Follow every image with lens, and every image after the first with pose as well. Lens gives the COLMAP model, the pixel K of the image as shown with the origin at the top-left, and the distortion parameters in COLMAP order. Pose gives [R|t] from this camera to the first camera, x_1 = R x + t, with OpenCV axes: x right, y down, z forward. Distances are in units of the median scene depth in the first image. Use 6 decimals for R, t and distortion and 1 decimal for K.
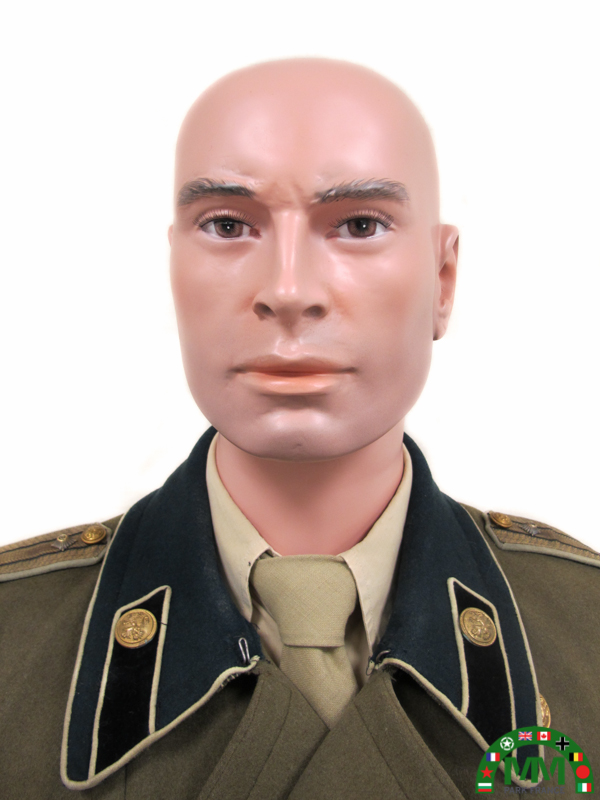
lens RADIAL K [[725.6, 0, 315.8], [0, 725.6, 400.5], [0, 0, 1]] dist [-0.059196, -0.004456]
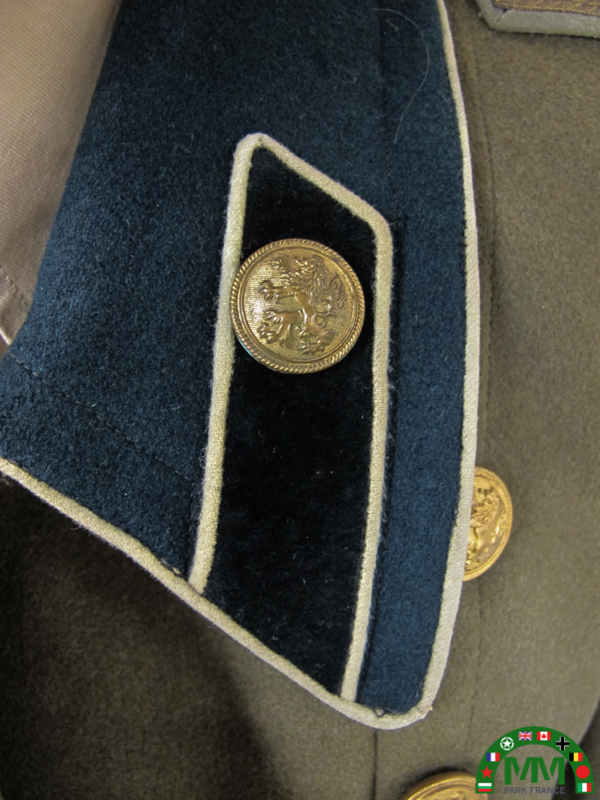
lens RADIAL K [[725.6, 0, 315.8], [0, 725.6, 400.5], [0, 0, 1]] dist [-0.059196, -0.004456]
pose [[0.986136, 0.031808, -0.162865, 0.311747], [0.077169, 0.780973, 0.619779, 0.167597], [0.146907, -0.623754, 0.767691, 0.803480]]
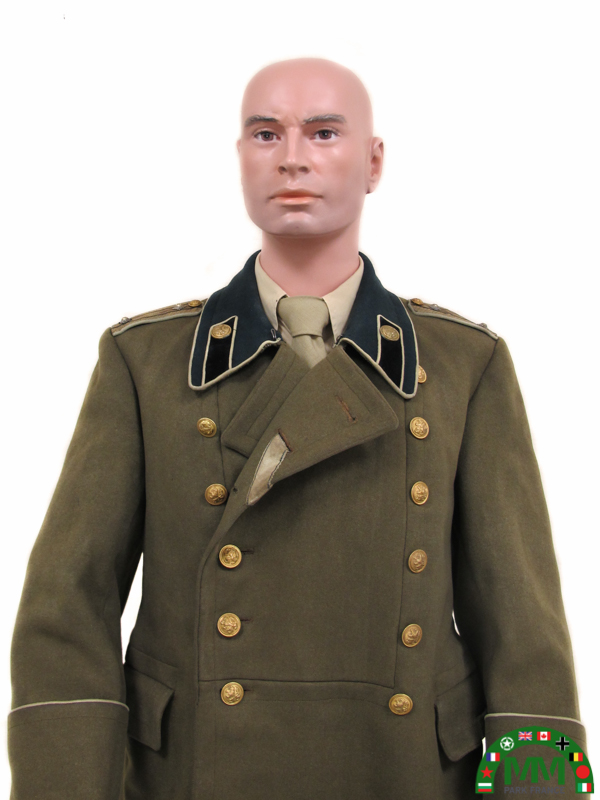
lens RADIAL K [[739.7, 0, 299.5], [0, 739.7, 311.1], [0, 0, 1]] dist [-0.007161, -0.001814]
pose [[0.997536, -0.002937, -0.070093, 0.130995], [-0.001193, 0.998268, -0.058817, 0.411769], [0.070145, 0.058756, 0.995805, -1.178296]]
